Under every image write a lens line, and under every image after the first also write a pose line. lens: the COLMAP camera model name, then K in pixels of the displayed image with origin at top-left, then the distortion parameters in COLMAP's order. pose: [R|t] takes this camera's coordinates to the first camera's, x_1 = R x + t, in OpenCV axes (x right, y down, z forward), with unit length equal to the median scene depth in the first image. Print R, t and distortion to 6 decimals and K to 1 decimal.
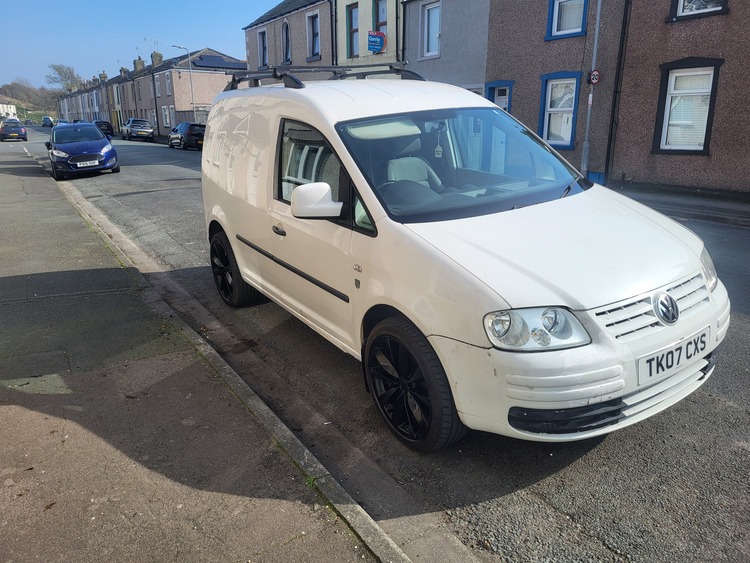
lens RADIAL K [[578.6, 0, 368.8], [0, 578.6, 280.5], [0, 0, 1]] dist [0.062145, -0.054402]
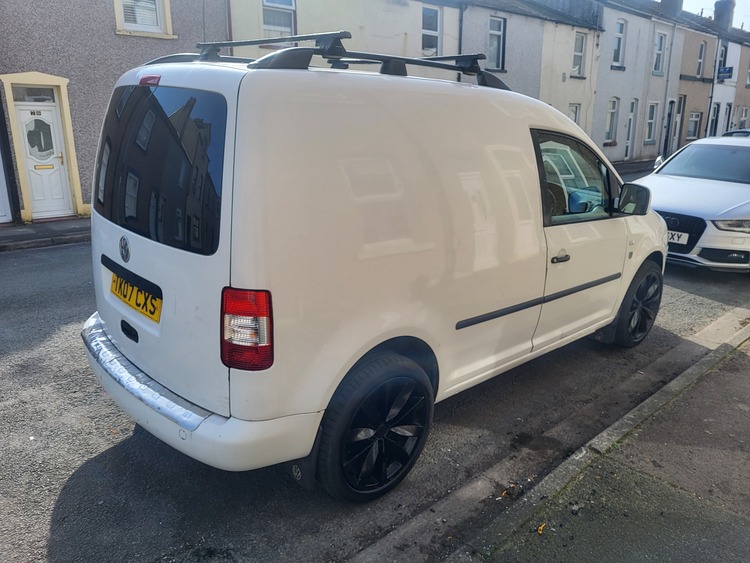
lens RADIAL K [[578.6, 0, 368.8], [0, 578.6, 280.5], [0, 0, 1]] dist [0.062145, -0.054402]
pose [[-0.205743, -0.232771, 0.950520, -0.869671], [0.270411, 0.919959, 0.283818, -0.356694], [-0.940504, 0.315425, -0.126331, 1.298771]]
